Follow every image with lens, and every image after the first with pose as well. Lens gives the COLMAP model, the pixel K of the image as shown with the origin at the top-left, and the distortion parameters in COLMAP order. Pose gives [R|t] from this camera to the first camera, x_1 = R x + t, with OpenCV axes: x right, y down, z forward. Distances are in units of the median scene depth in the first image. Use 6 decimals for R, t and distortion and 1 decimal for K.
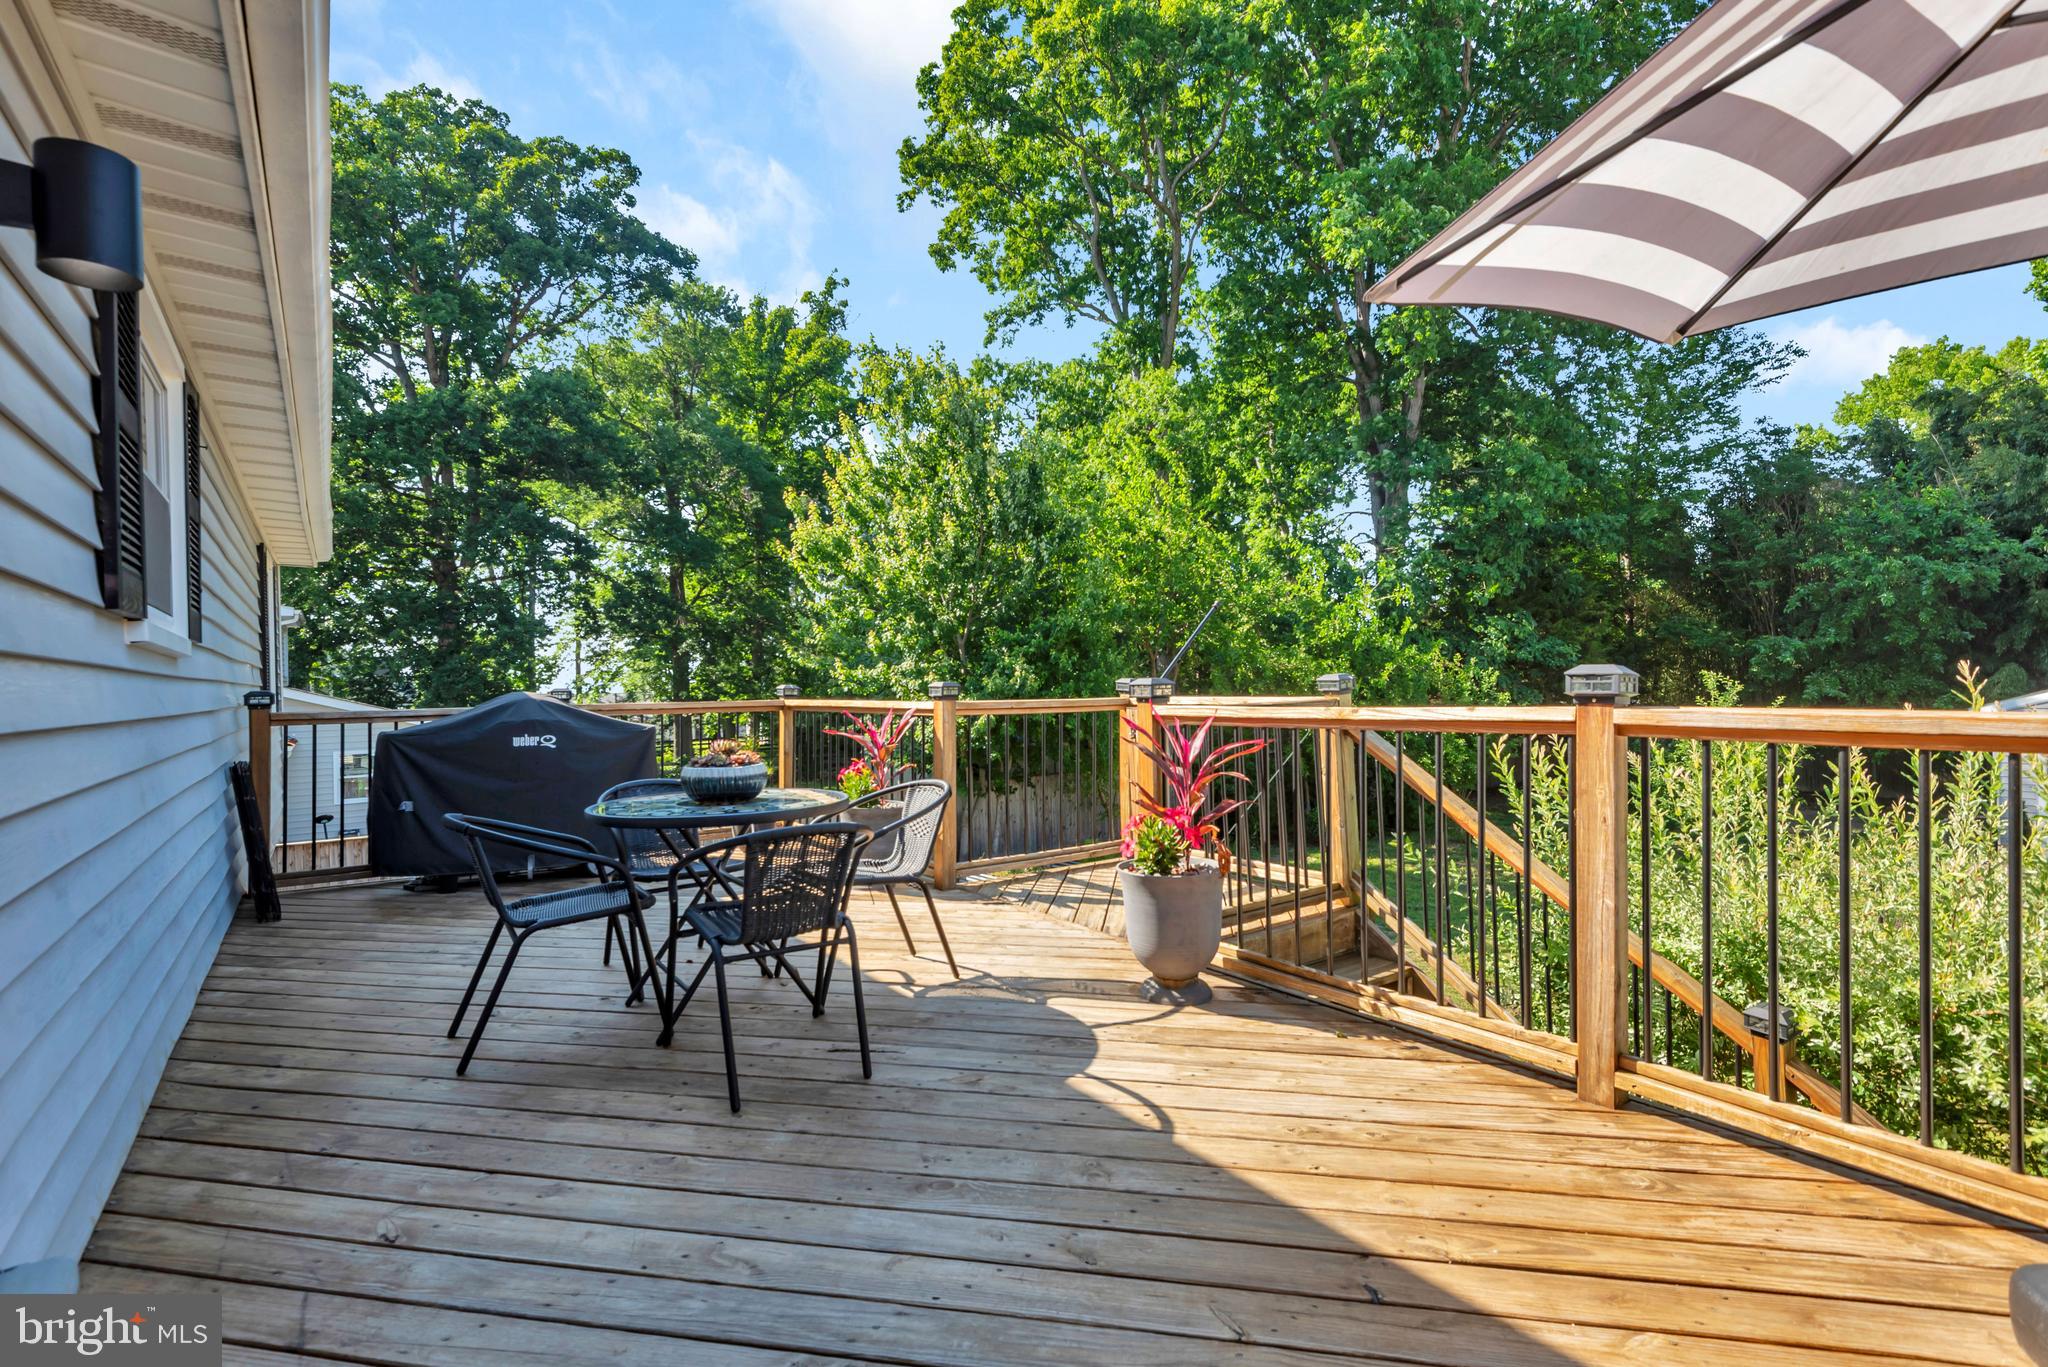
lens RADIAL K [[936.8, 0, 1024.0], [0, 936.8, 683.5], [0, 0, 1]] dist [-0.001136, -0.000213]
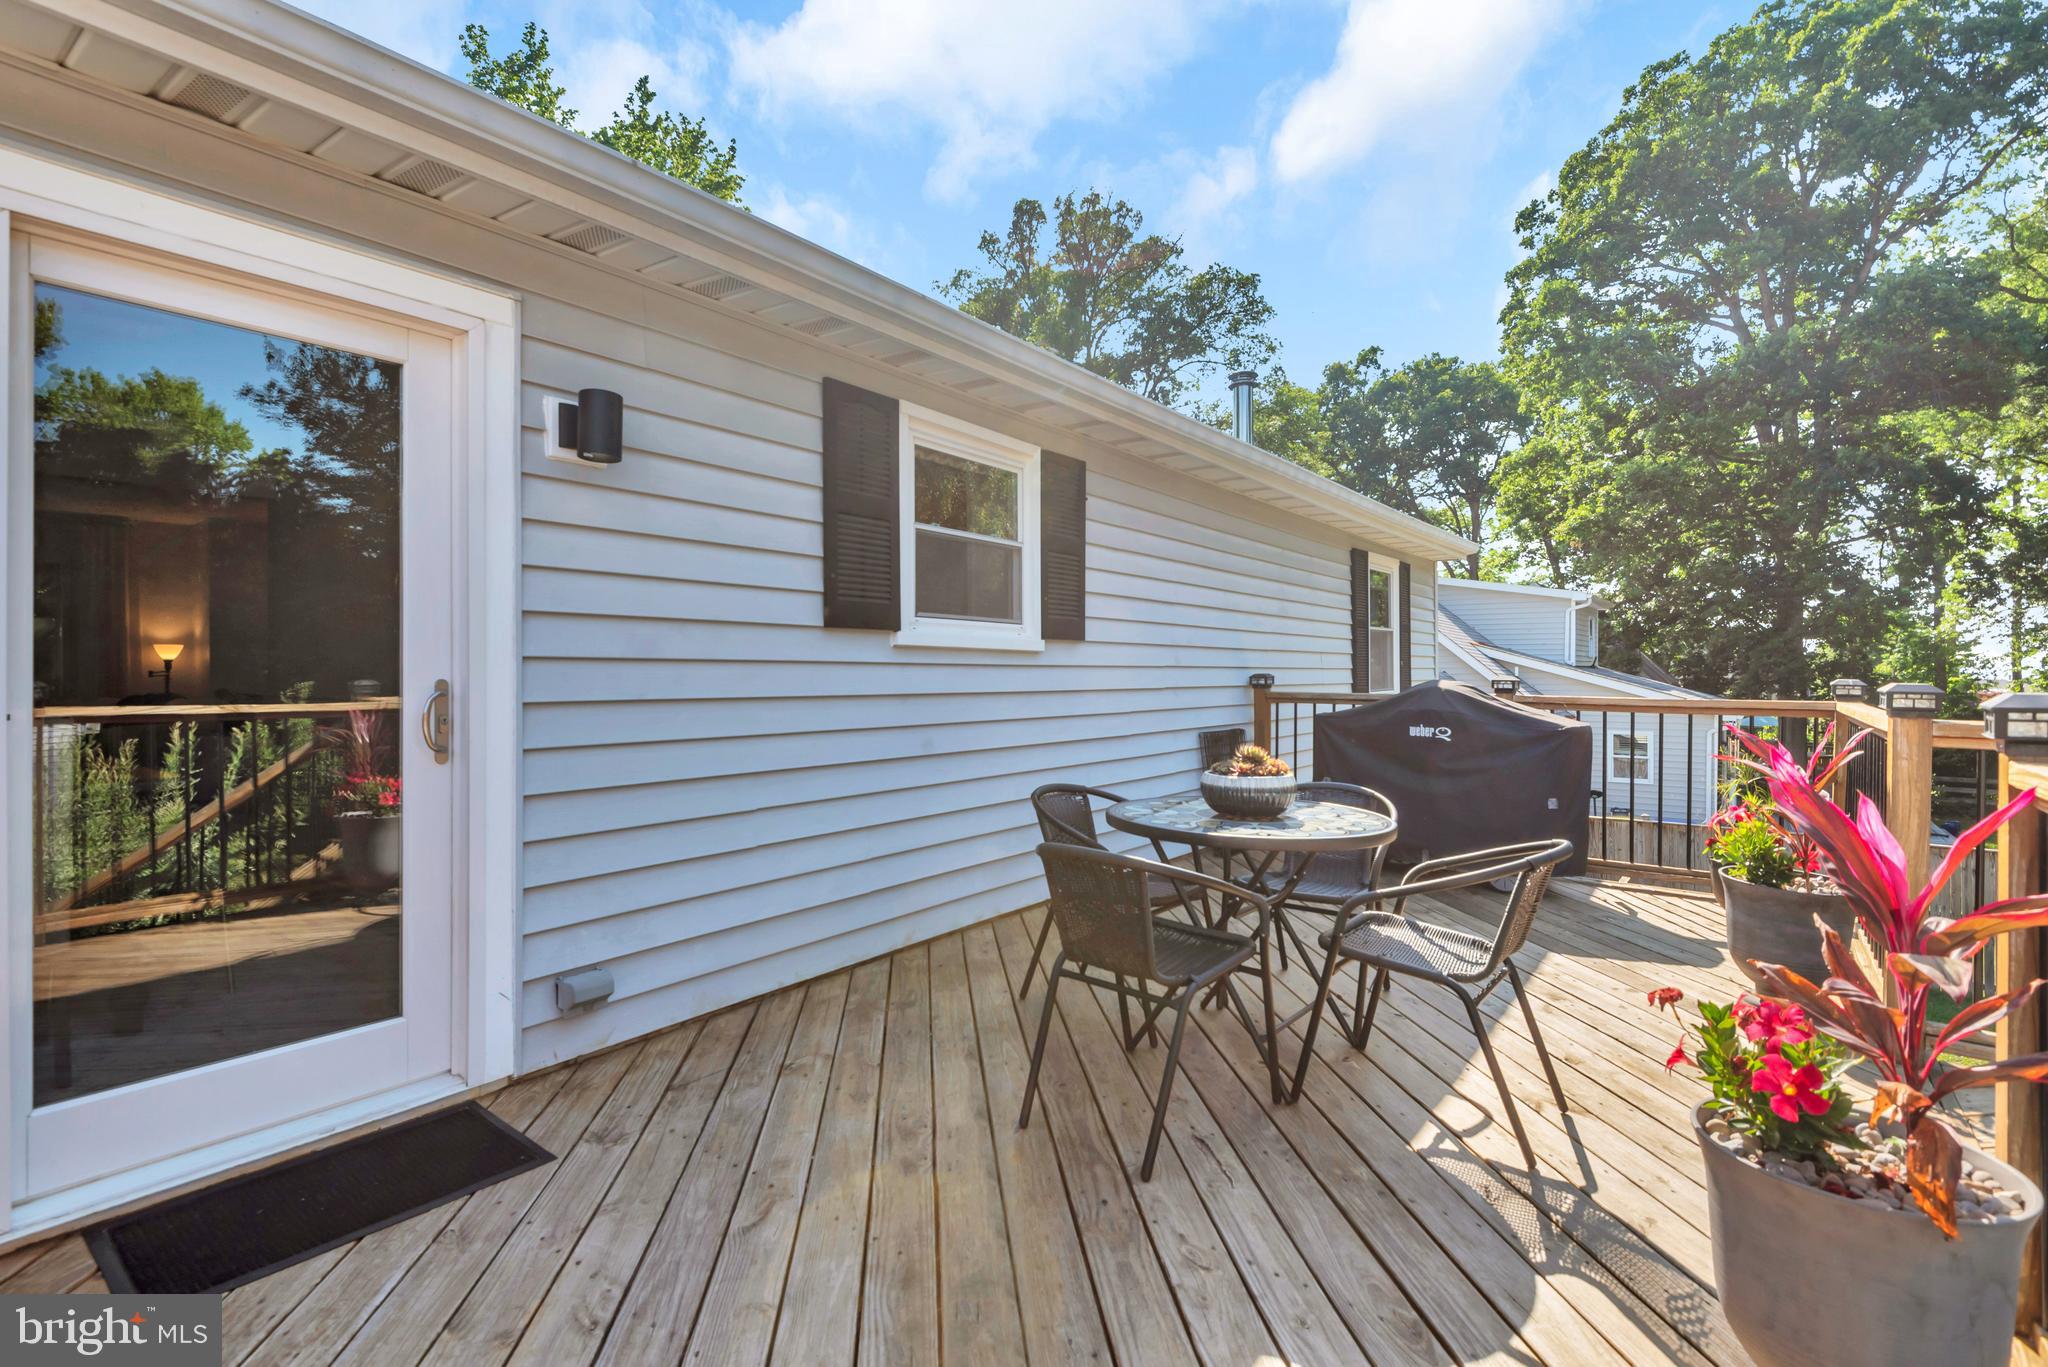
lens RADIAL K [[932.9, 0, 1024.0], [0, 932.9, 683.5], [0, 0, 1]] dist [0.001950, -0.006876]
pose [[0.276008, 0.029680, -0.960697, 0.155647], [-0.005055, 0.999554, 0.029428, -0.007966], [0.961142, -0.003266, 0.276035, 0.189292]]
